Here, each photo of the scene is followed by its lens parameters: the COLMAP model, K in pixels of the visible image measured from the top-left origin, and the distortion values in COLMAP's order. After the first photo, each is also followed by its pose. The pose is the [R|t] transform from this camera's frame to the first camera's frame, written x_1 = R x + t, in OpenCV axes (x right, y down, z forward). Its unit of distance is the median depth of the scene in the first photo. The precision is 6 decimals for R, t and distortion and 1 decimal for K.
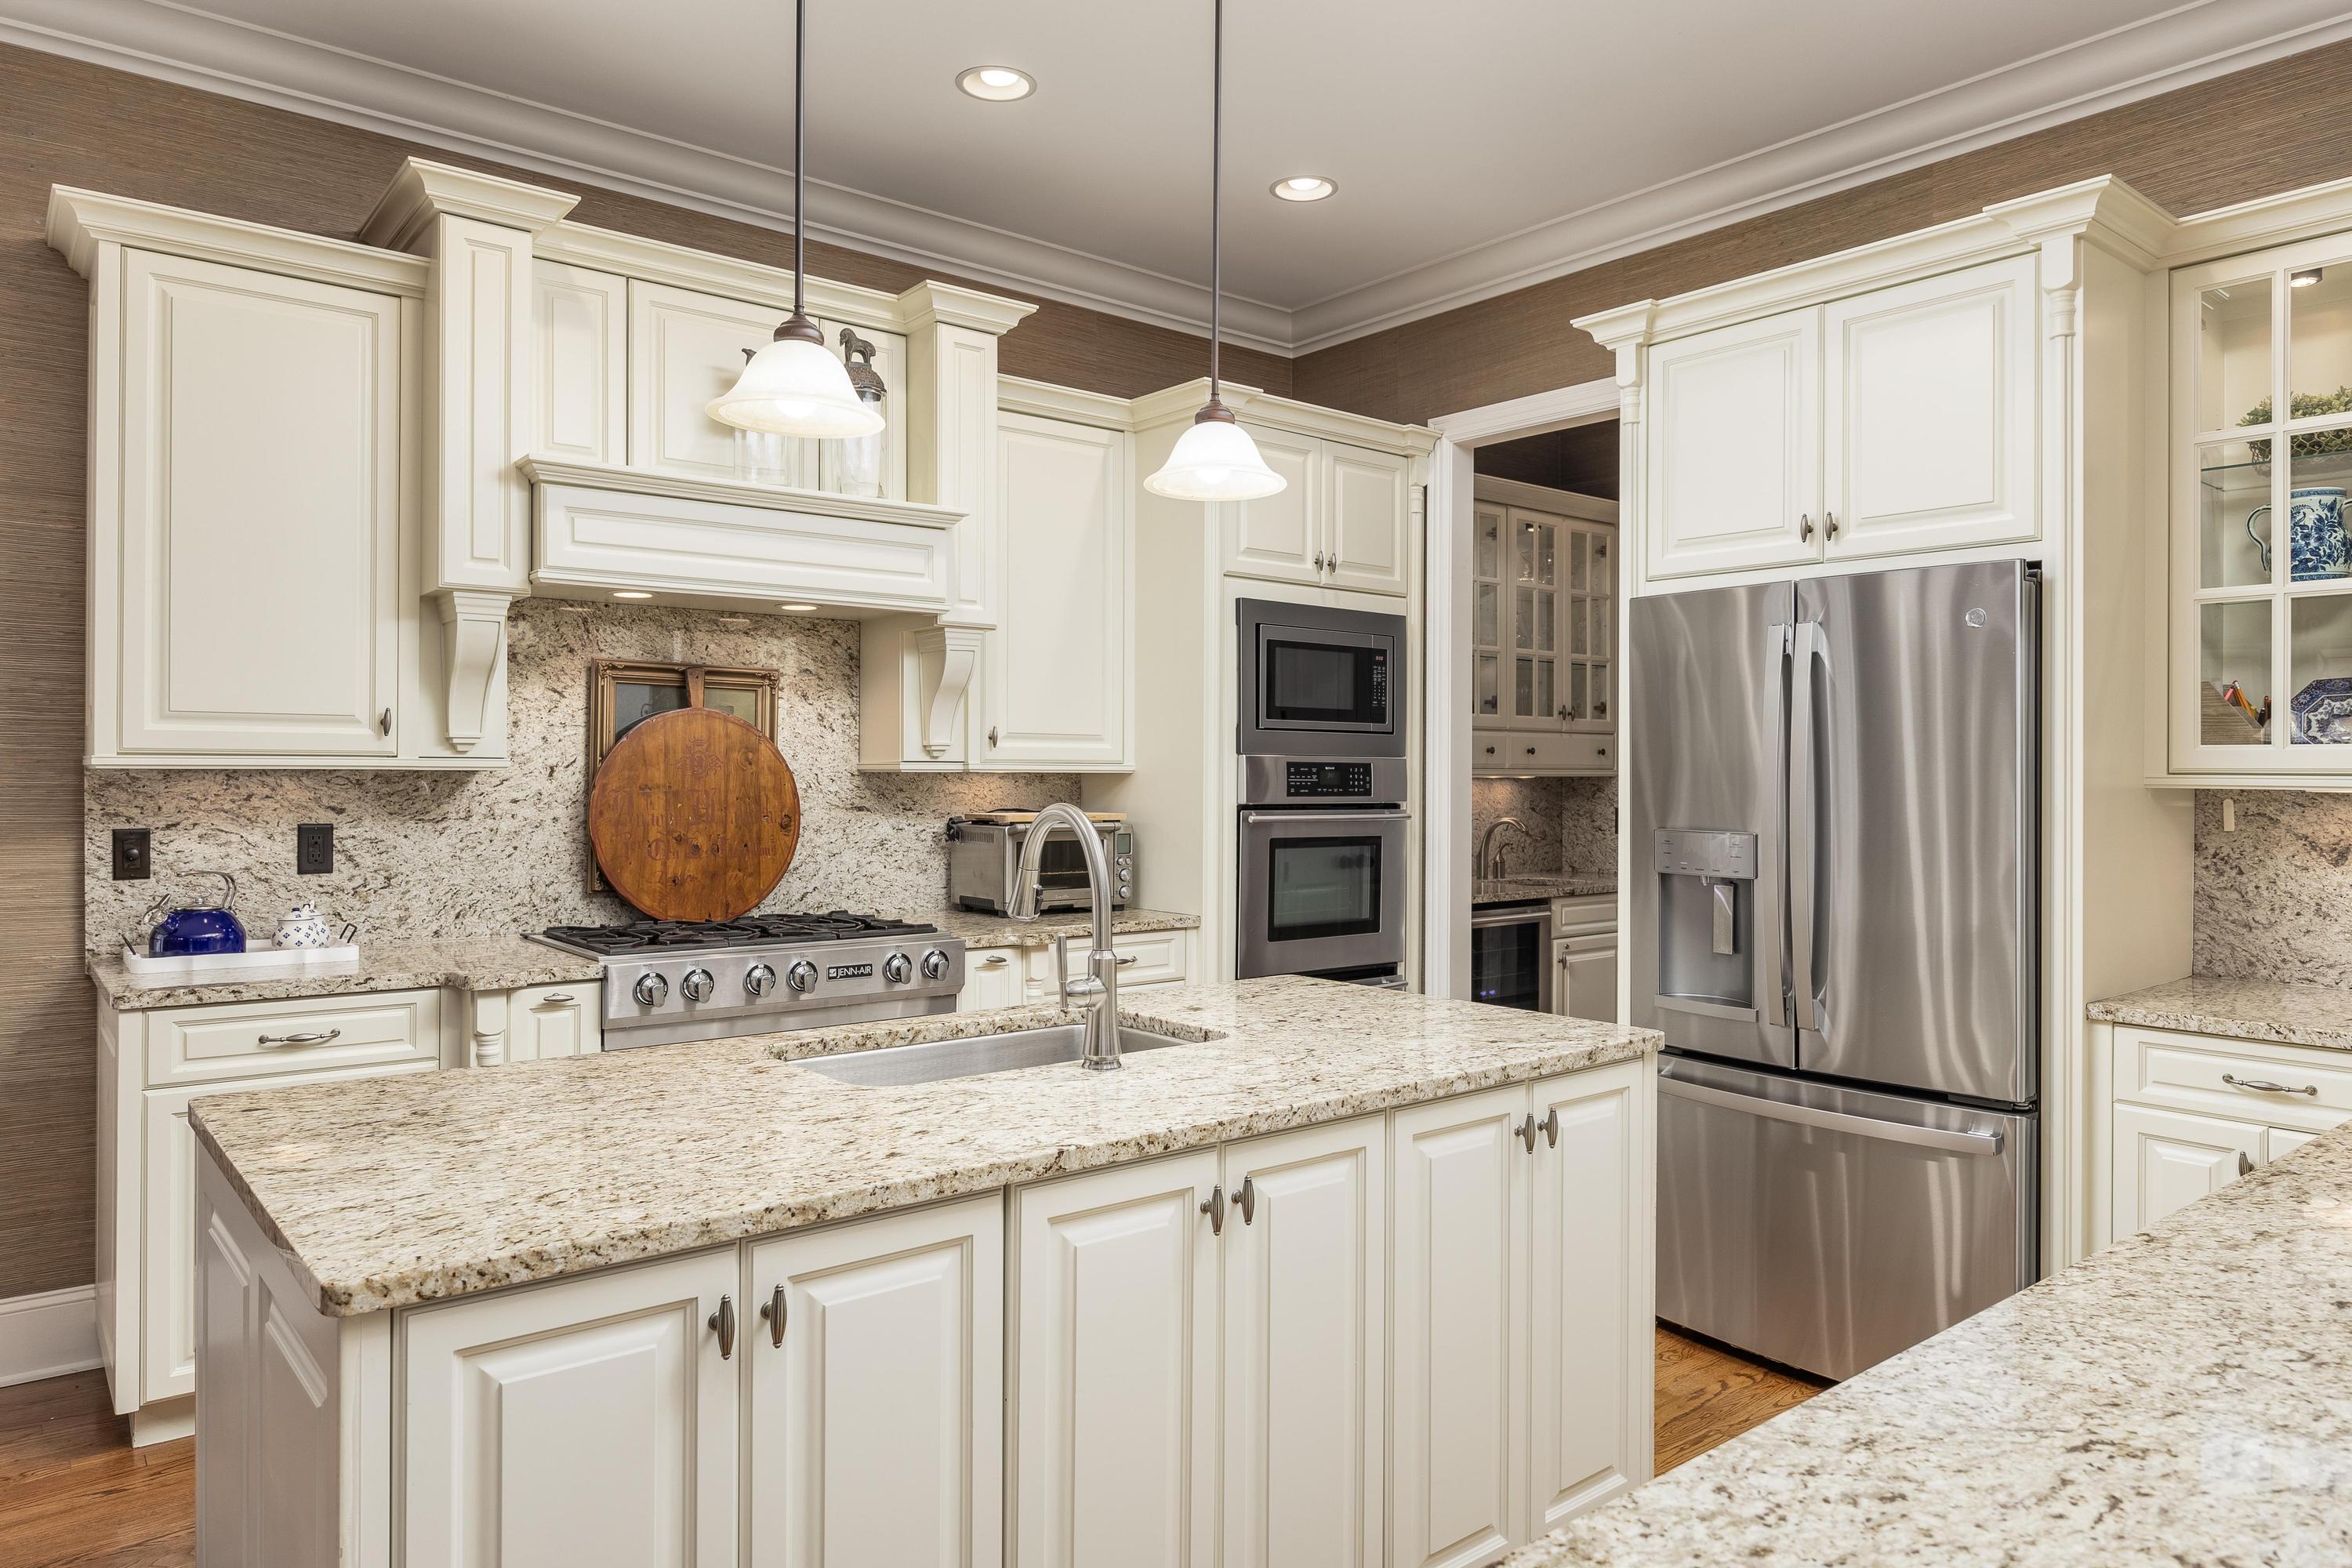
lens RADIAL K [[1524.7, 0, 1175.3], [0, 1524.7, 774.5], [0, 0, 1]] dist [-0.006632, -0.002384]
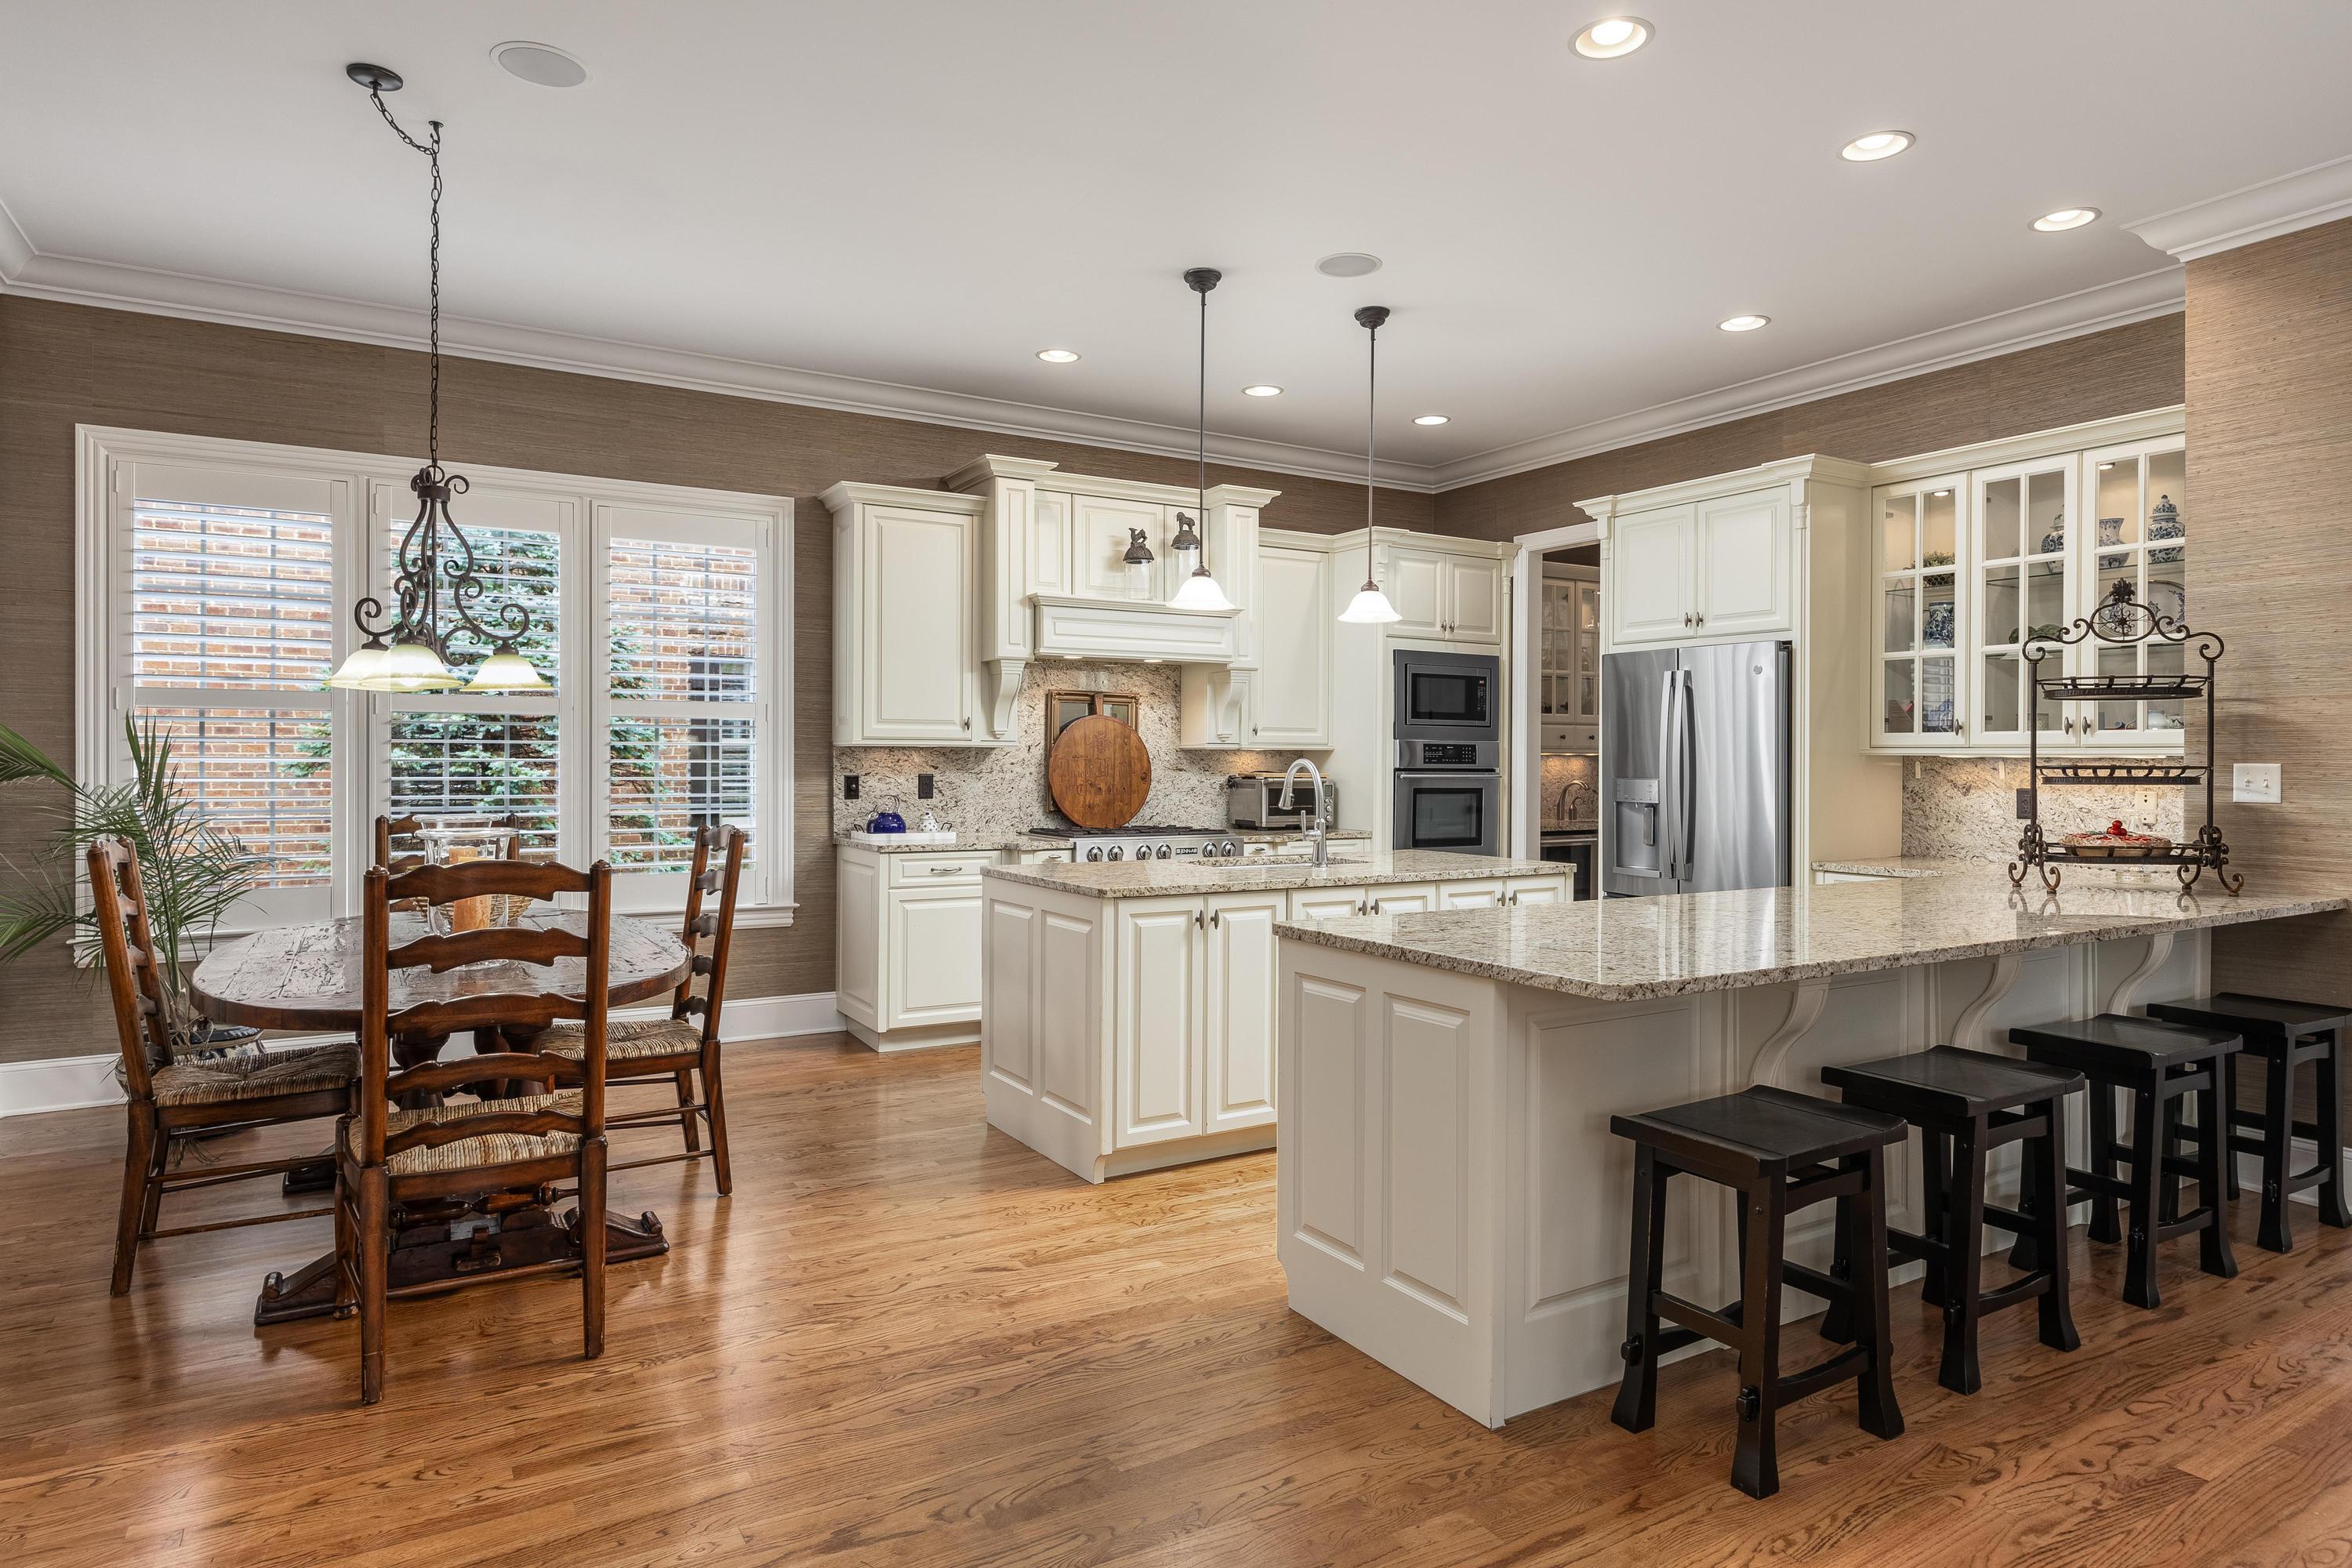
lens RADIAL K [[1317.4, 0, 1177.7], [0, 1317.4, 768.6], [0, 0, 1]] dist [0.000287, 0.001048]
pose [[0.989246, 0.001705, -0.146254, 0.019672], [-0.000733, 0.999977, 0.006699, 0.012452], [0.146262, -0.006520, 0.989224, -0.627105]]
